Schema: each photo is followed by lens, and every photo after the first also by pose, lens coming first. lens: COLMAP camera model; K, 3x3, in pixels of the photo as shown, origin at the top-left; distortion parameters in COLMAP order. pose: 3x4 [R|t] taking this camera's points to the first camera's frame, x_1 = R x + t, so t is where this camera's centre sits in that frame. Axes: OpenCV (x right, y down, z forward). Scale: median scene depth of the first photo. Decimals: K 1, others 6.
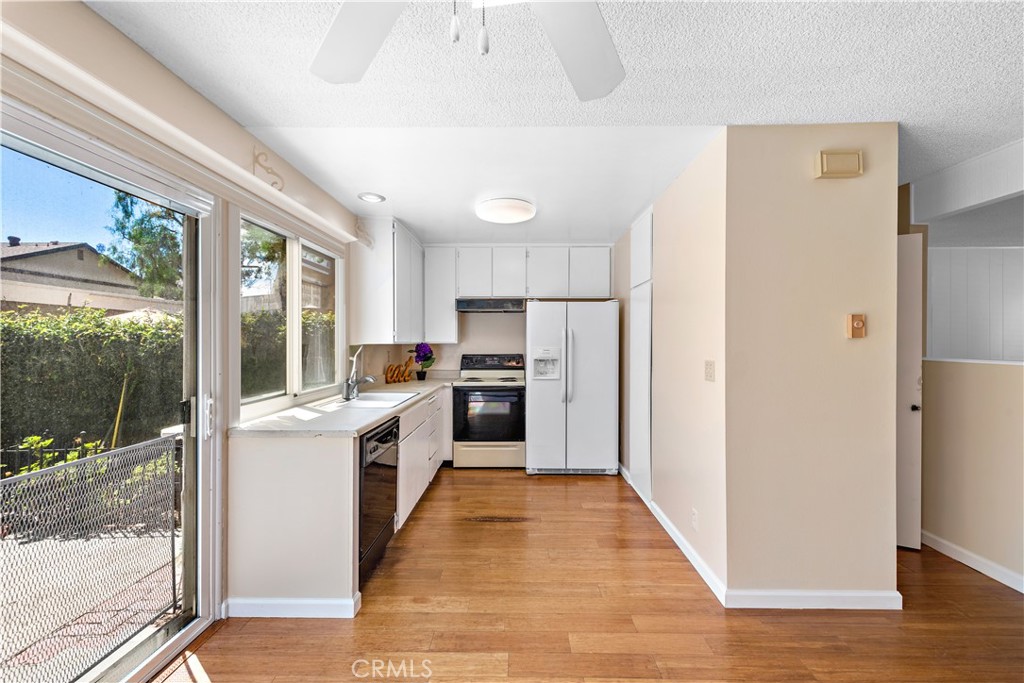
lens RADIAL K [[418.6, 0, 513.0], [0, 418.6, 345.2], [0, 0, 1]] dist [0.005932, -0.000193]
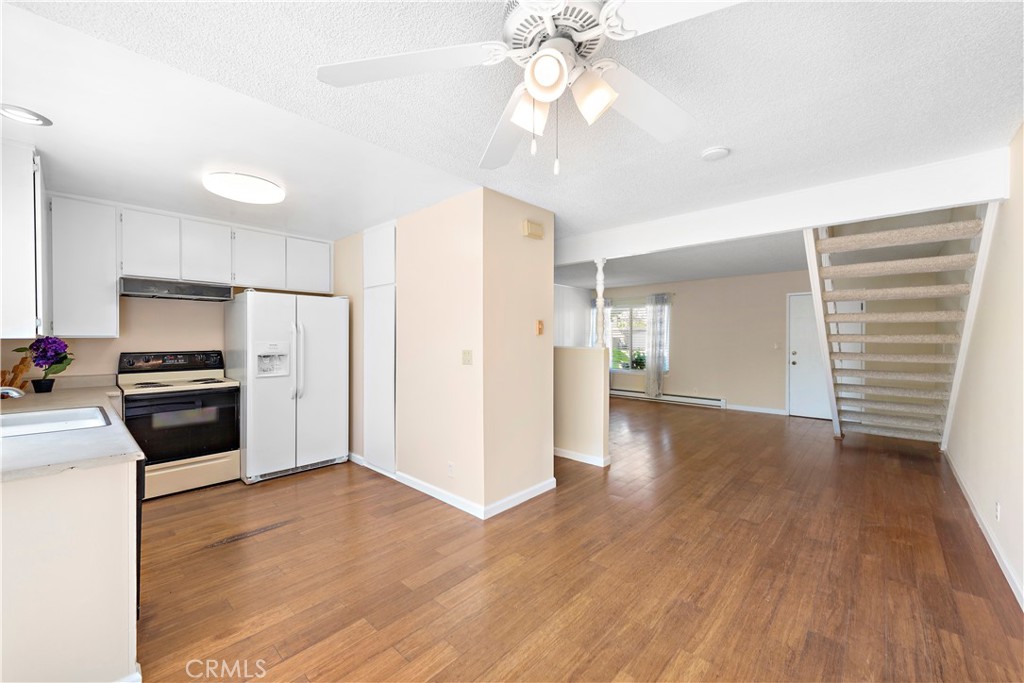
lens RADIAL K [[404.1, 0, 515.5], [0, 404.1, 342.9], [0, 0, 1]] dist [0.019838, -0.005432]
pose [[0.662307, -0.008821, 0.749181, -0.254136], [0.003530, 0.999956, 0.008653, 0.001377], [-0.749224, -0.003086, 0.662309, -0.003197]]
